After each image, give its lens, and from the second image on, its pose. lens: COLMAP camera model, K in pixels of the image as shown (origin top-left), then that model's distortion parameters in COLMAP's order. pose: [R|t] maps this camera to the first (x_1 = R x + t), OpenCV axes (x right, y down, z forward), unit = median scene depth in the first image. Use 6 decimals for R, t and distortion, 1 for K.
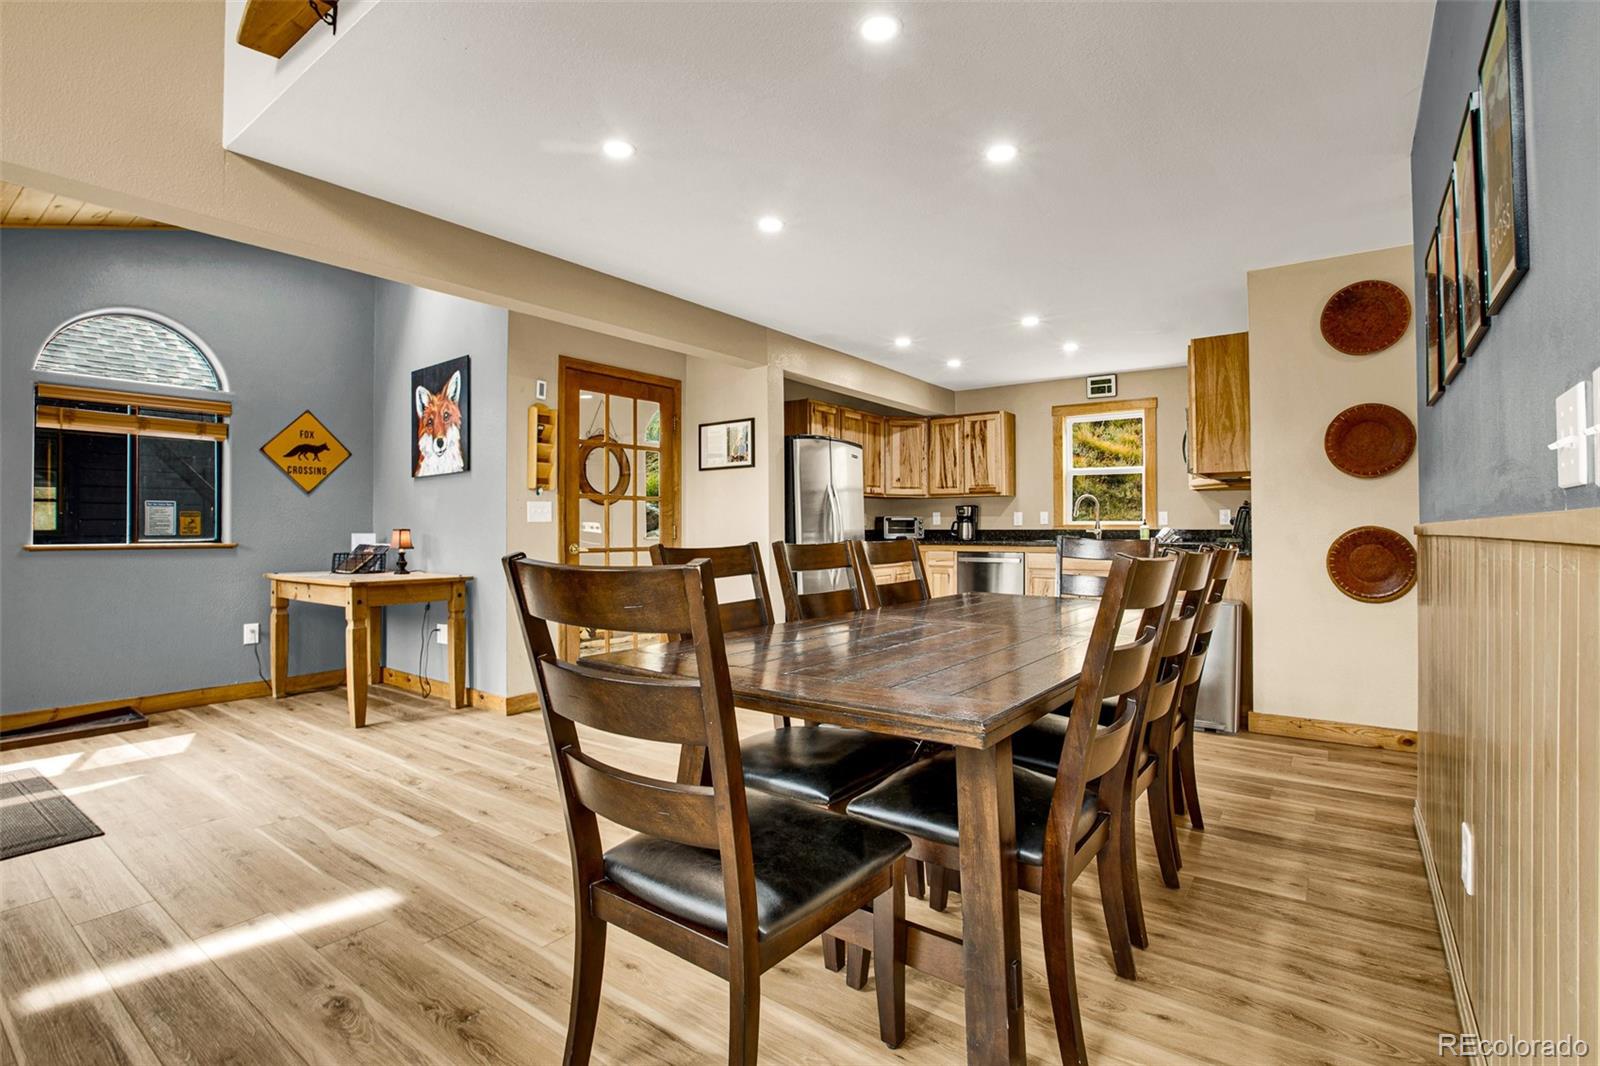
lens RADIAL K [[755.8, 0, 801.6], [0, 755.8, 517.4], [0, 0, 1]] dist [-0.062799, 0.024598]
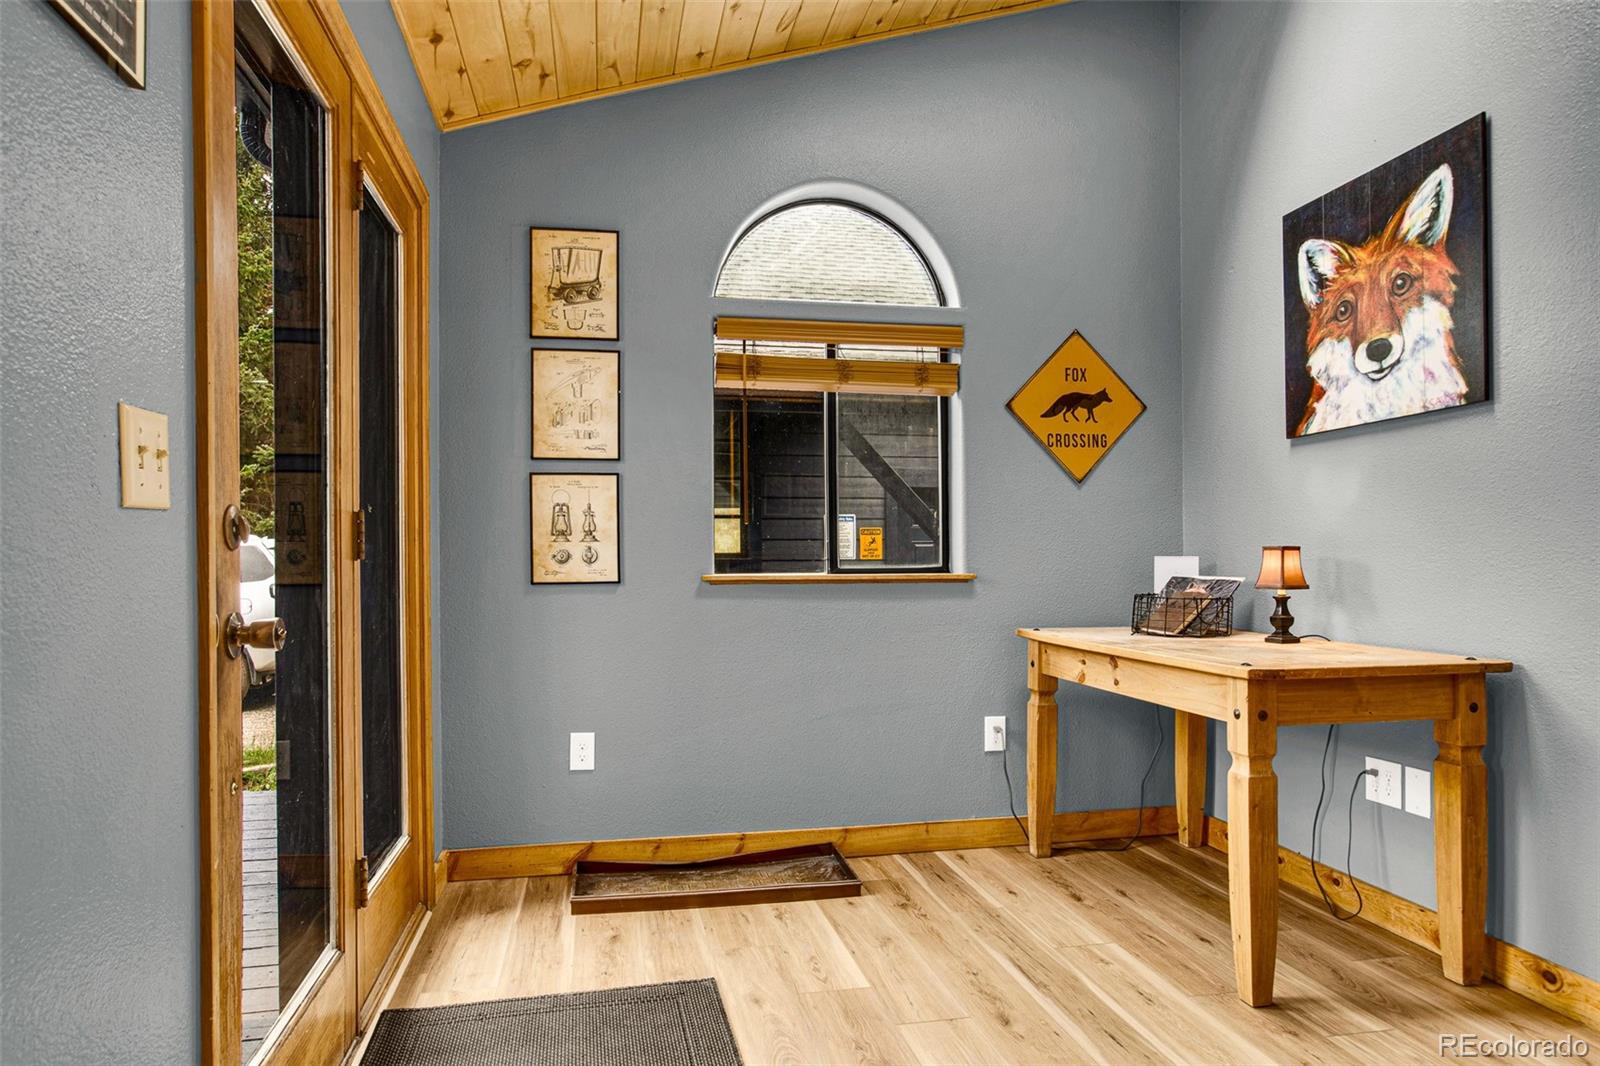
lens RADIAL K [[983.4, 0, 797.0], [0, 983.4, 547.9], [0, 0, 1]] dist [-0.000014, 0.029260]
pose [[0.738737, -0.006201, -0.673965, -0.324473], [0.013873, 0.999886, 0.006007, 0.008110], [0.673851, -0.013787, 0.738739, 0.314408]]
